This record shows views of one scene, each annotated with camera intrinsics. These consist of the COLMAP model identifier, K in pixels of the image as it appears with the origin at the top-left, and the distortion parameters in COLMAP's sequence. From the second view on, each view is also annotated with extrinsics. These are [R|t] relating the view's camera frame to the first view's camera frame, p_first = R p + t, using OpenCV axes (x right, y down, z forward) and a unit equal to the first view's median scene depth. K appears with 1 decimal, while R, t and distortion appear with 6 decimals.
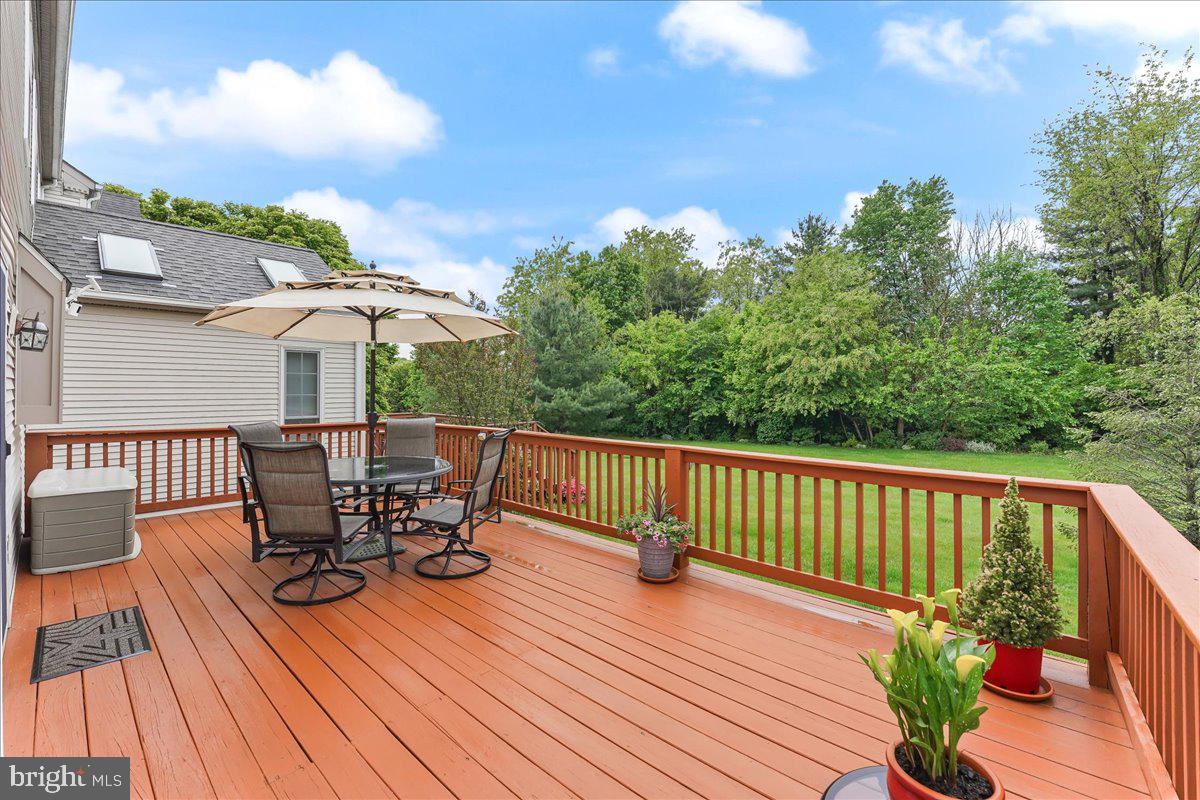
lens RADIAL K [[503.1, 0, 591.7], [0, 503.1, 396.2], [0, 0, 1]] dist [-0.015191, -0.000161]
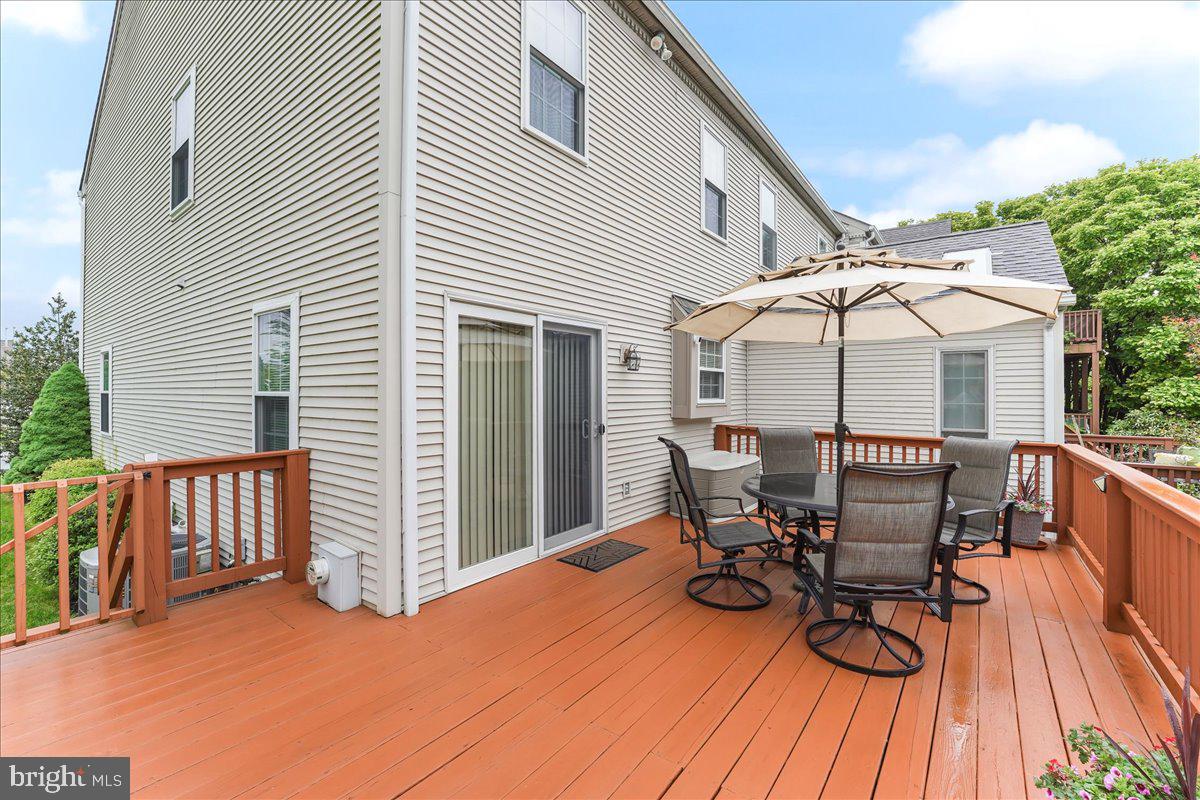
lens RADIAL K [[503.1, 0, 591.7], [0, 503.1, 396.2], [0, 0, 1]] dist [-0.015191, -0.000161]
pose [[0.081121, 0.002982, -0.996700, 0.325024], [-0.020177, 0.999796, 0.001349, -0.004900], [0.996500, 0.020001, 0.081164, 0.473741]]
